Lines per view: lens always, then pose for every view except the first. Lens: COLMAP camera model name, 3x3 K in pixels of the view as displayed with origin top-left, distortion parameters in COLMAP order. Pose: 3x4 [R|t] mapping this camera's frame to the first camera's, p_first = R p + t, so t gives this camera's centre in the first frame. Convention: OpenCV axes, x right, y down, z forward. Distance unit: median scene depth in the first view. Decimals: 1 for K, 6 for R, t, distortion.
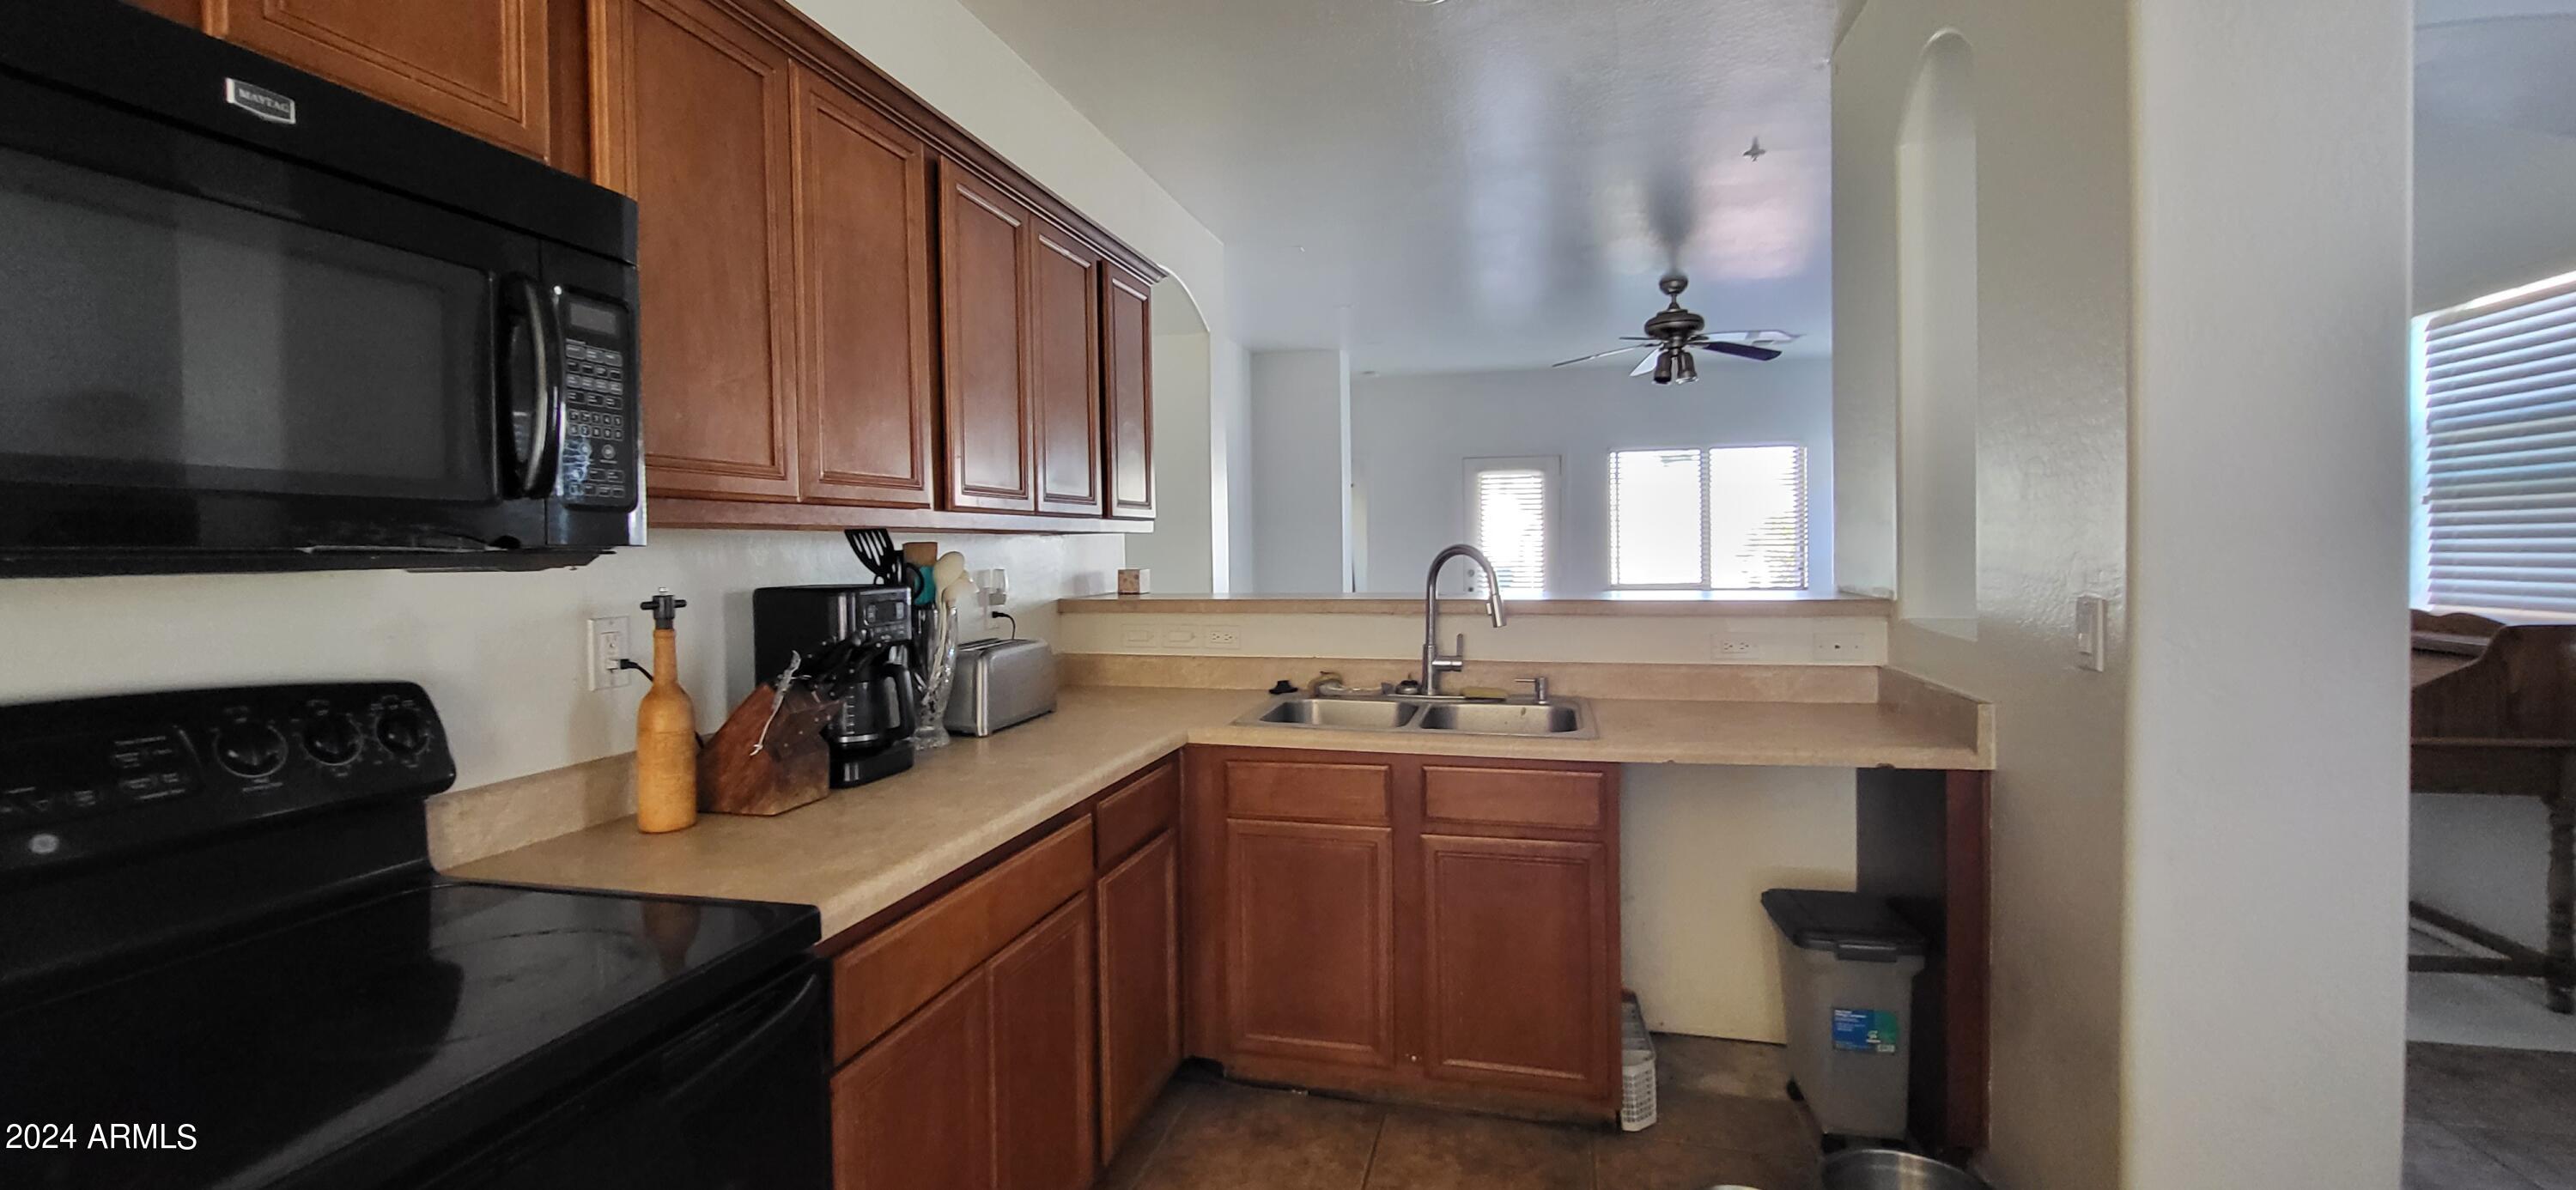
lens RADIAL K [[1043.5, 0, 1289.4], [0, 1043.5, 565.1], [0, 0, 1]] dist [-0.006881, -0.000360]
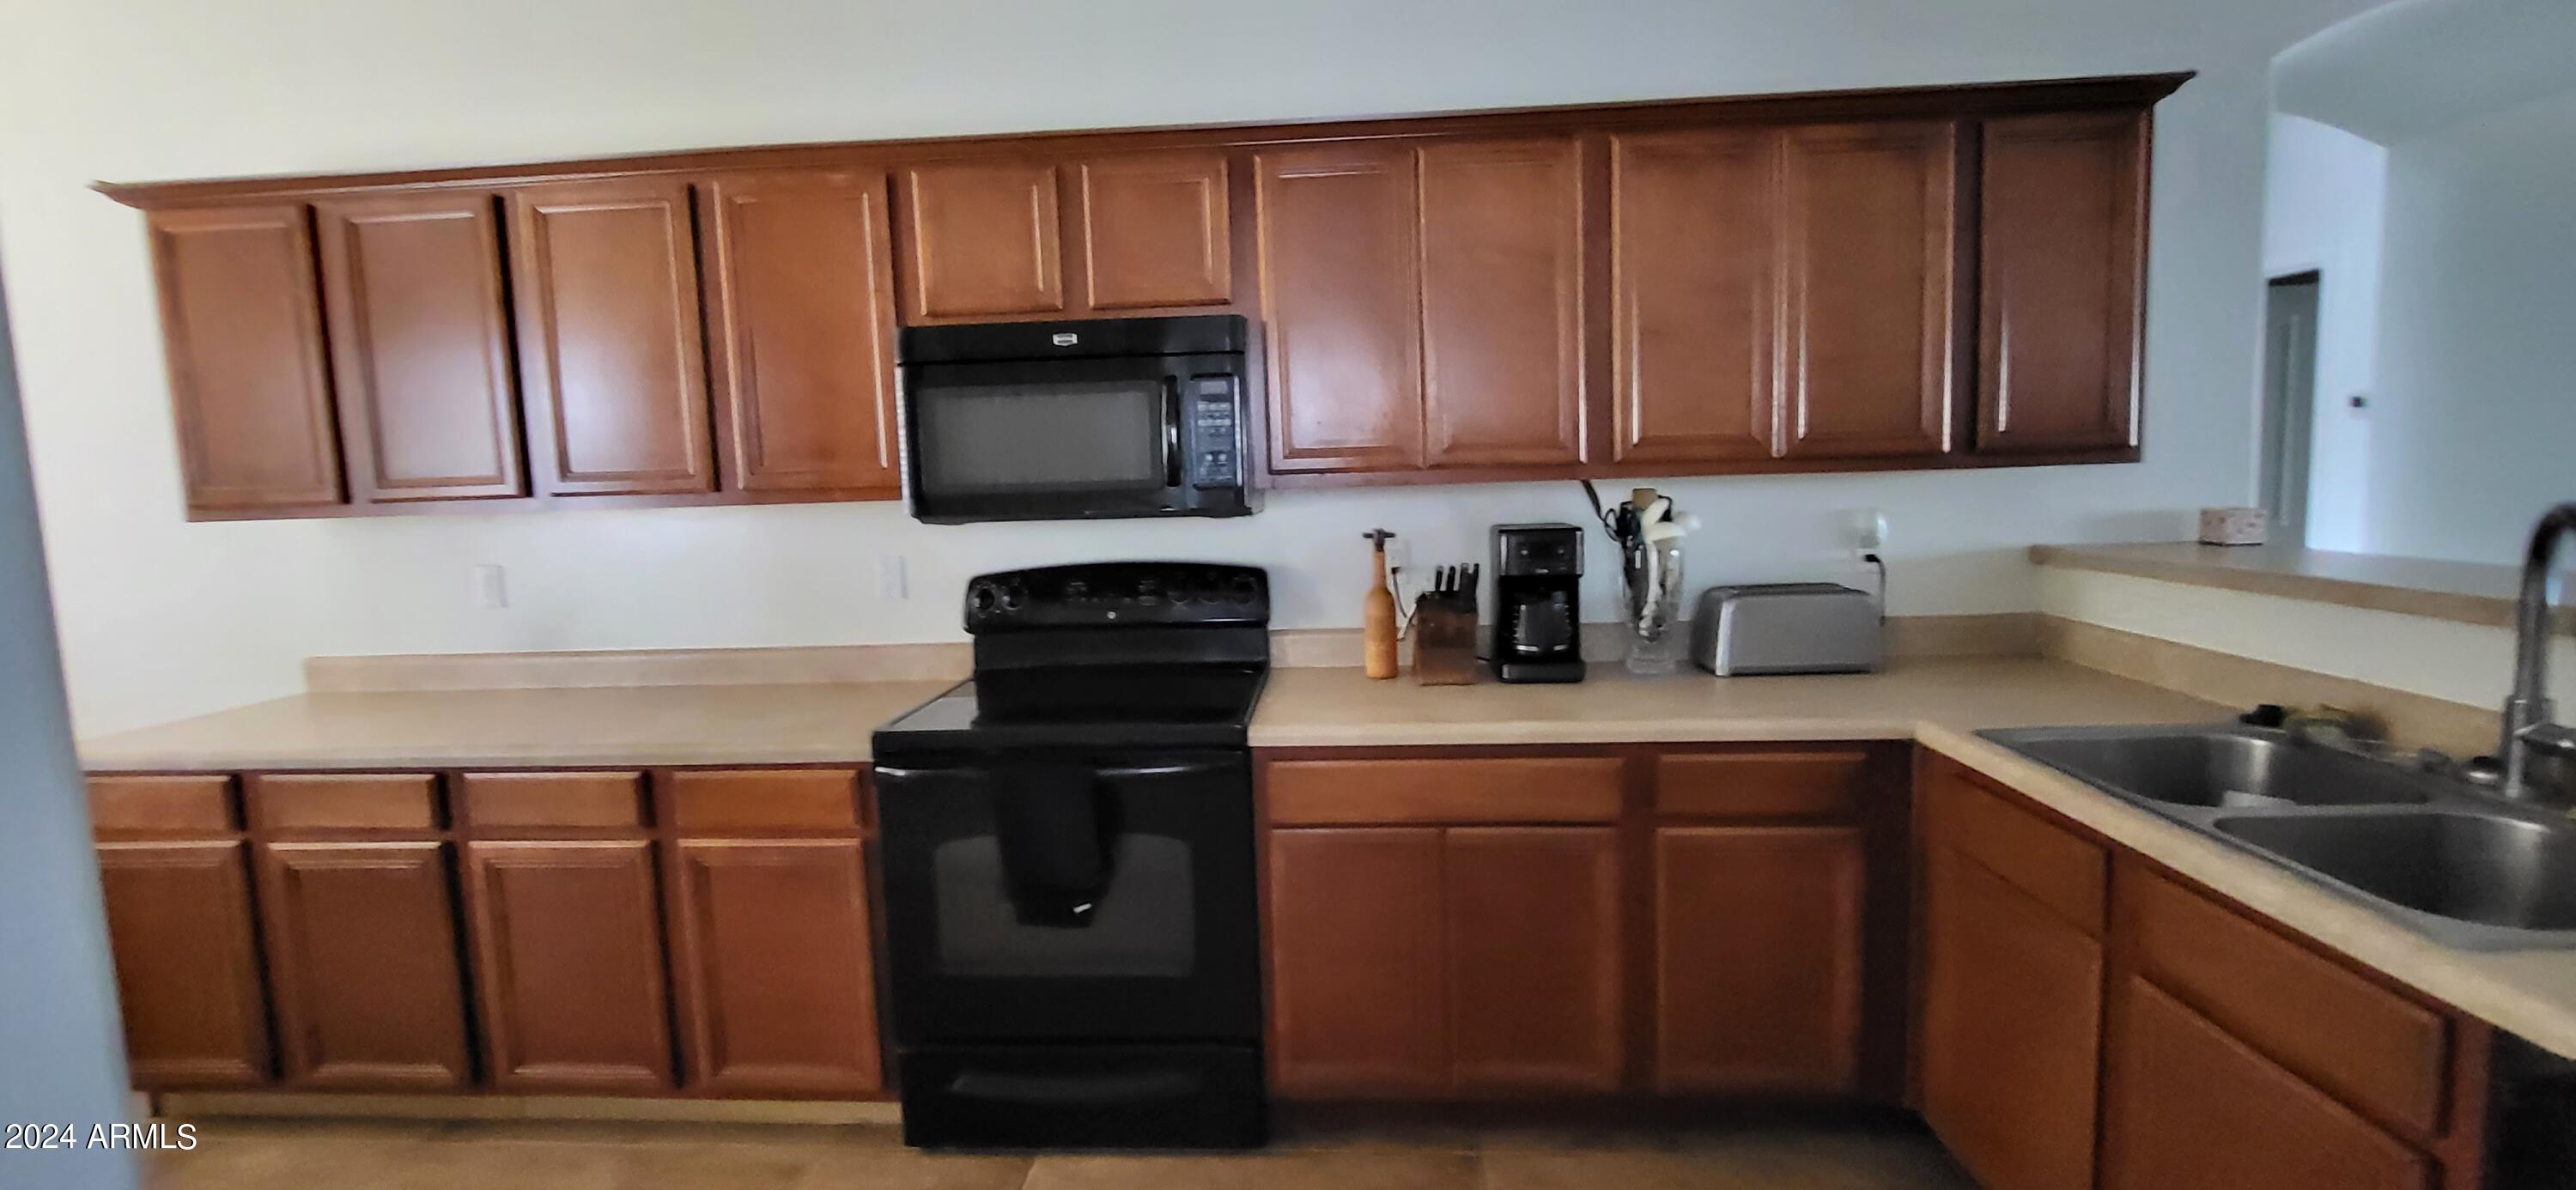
lens RADIAL K [[1043.5, 0, 1289.4], [0, 1043.5, 565.1], [0, 0, 1]] dist [-0.006881, -0.000360]
pose [[0.165329, 0.097573, -0.981400, 0.922385], [0.012935, 0.994794, 0.101083, -0.078408], [0.986154, -0.029407, 0.163206, 0.606017]]
